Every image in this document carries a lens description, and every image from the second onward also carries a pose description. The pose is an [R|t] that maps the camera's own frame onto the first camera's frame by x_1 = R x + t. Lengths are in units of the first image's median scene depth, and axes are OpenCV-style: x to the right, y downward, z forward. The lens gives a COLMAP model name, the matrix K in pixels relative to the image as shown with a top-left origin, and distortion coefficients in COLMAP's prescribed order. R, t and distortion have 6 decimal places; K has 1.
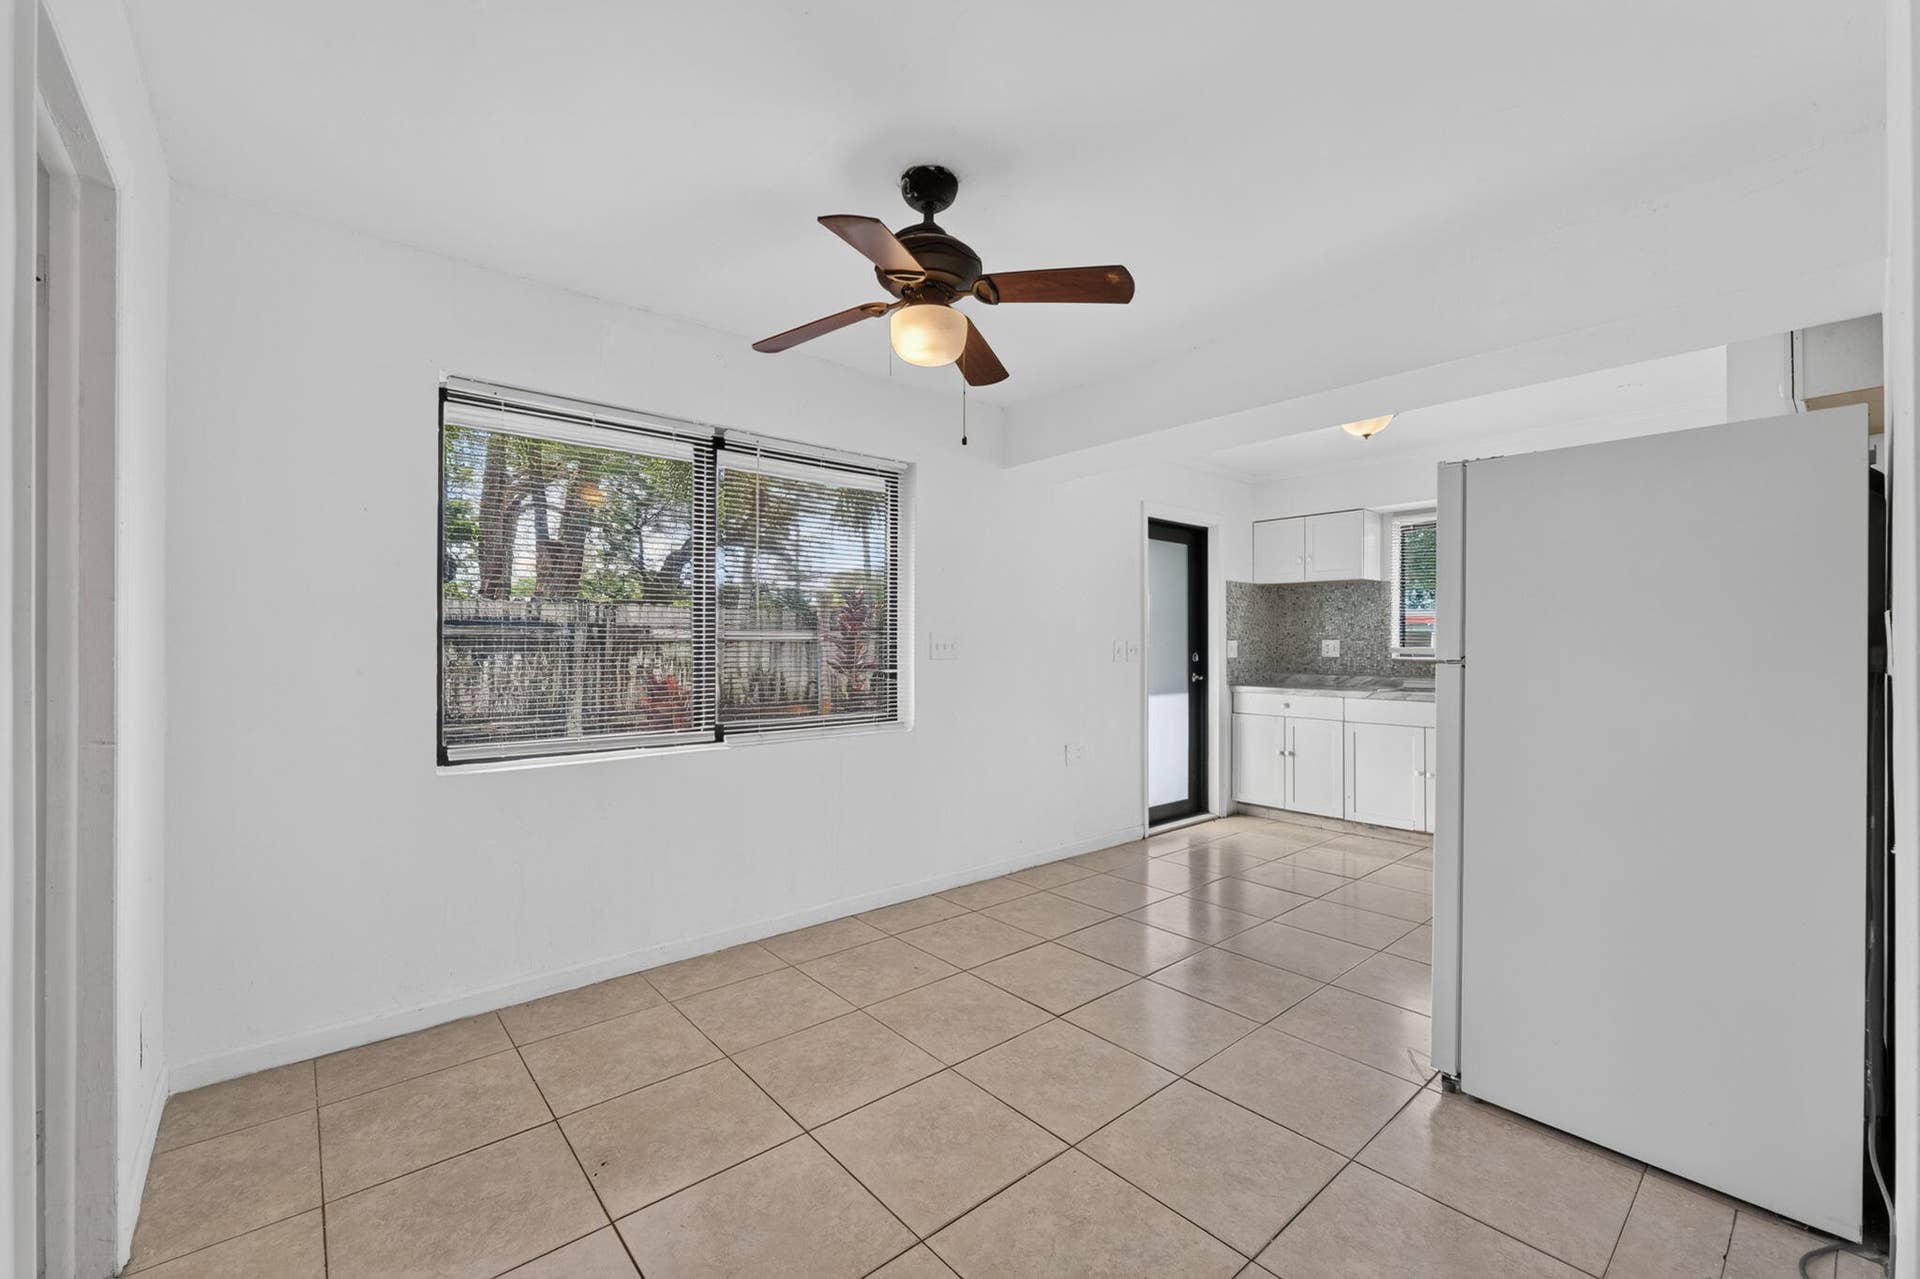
lens RADIAL K [[775.6, 0, 960.0], [0, 775.6, 639.5], [0, 0, 1]] dist [-0.012238, -0.000058]
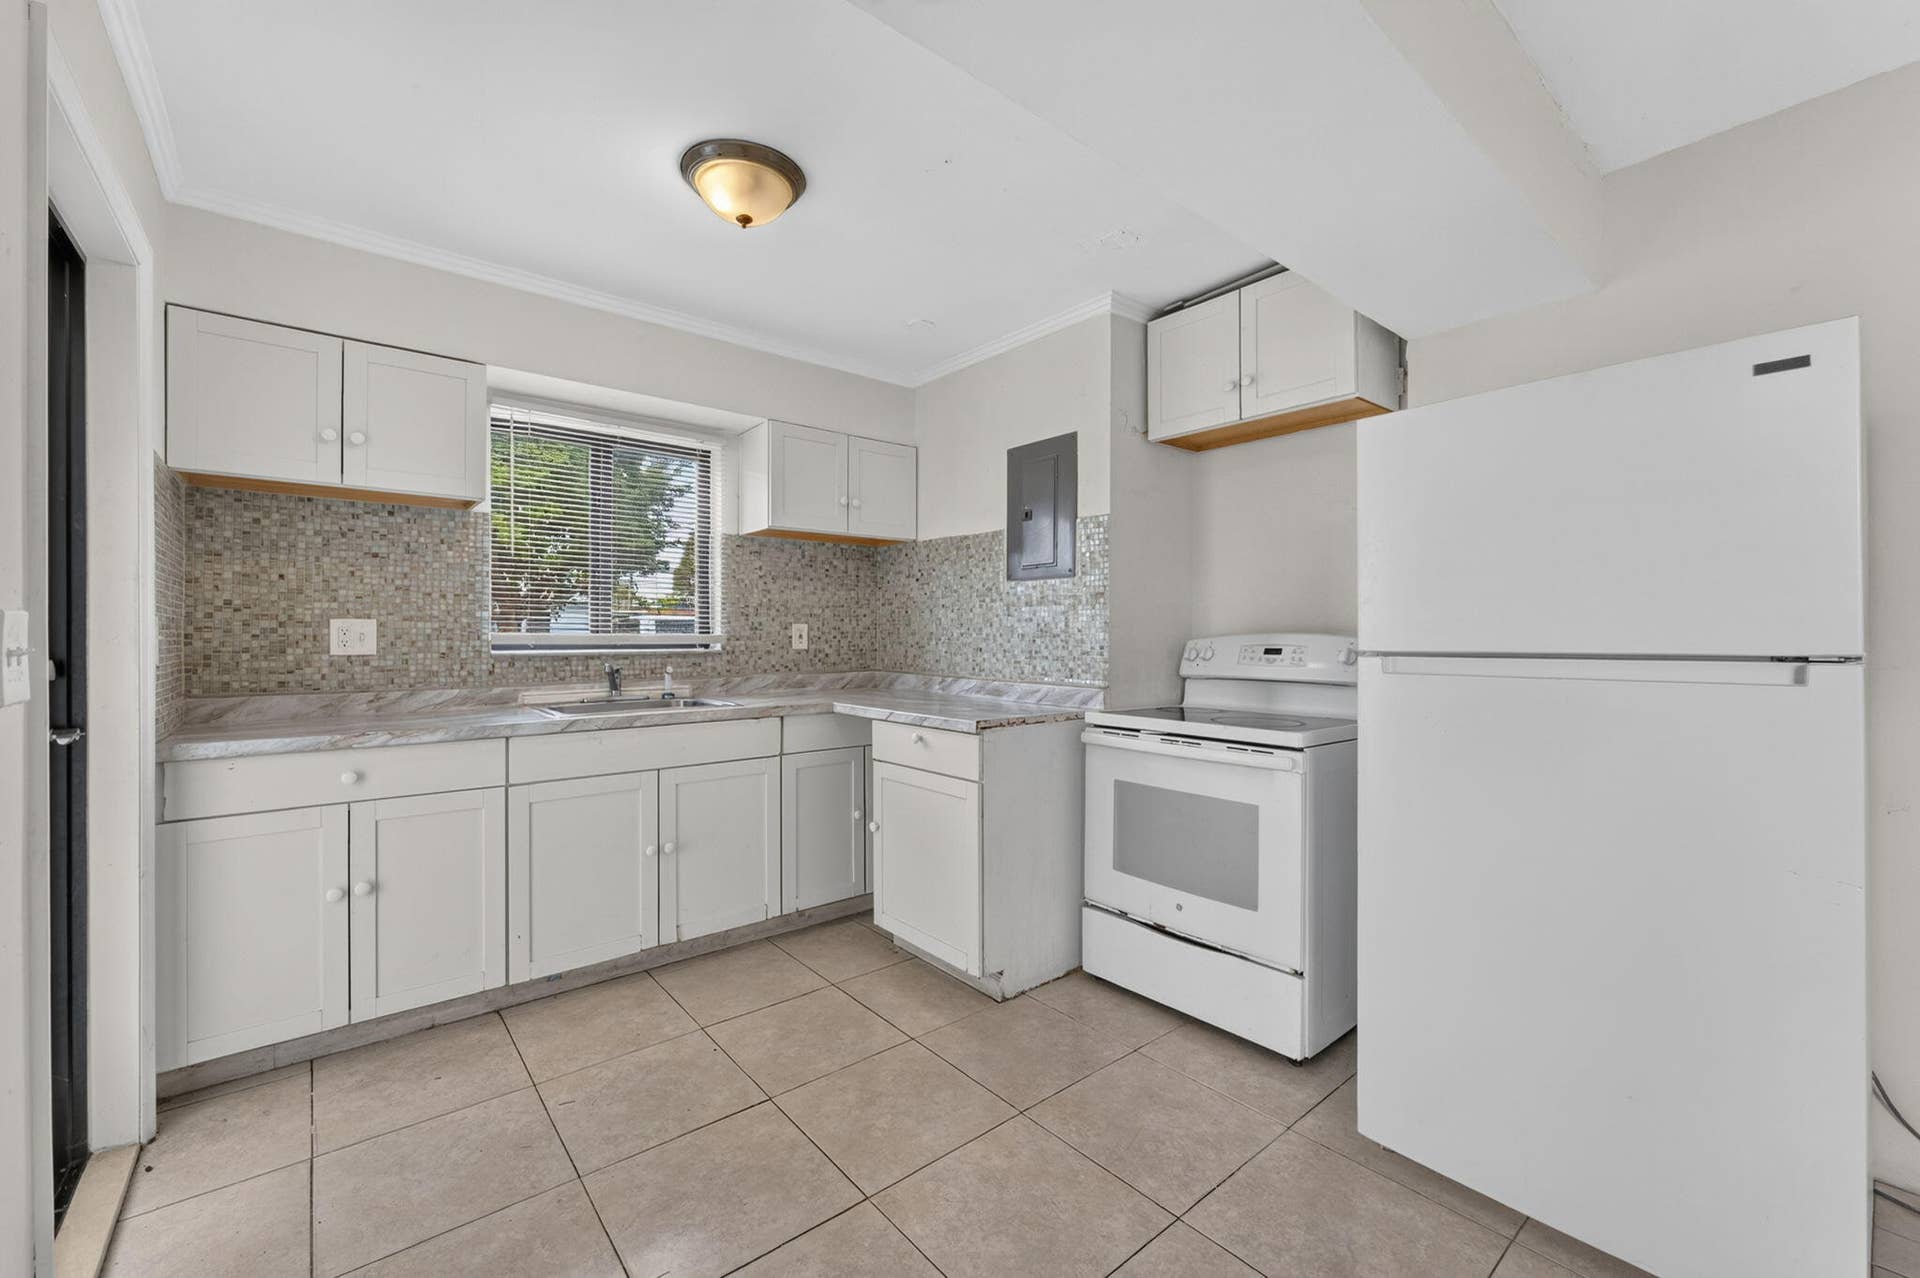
lens RADIAL K [[775.6, 0, 960.0], [0, 775.6, 639.0], [0, 0, 1]] dist [-0.012238, -0.000058]
pose [[0.015811, -0.016956, 0.999731, 0.015914], [-0.005826, 0.999838, 0.017050, 0.002643], [-0.999858, -0.006094, 0.015710, 0.640593]]
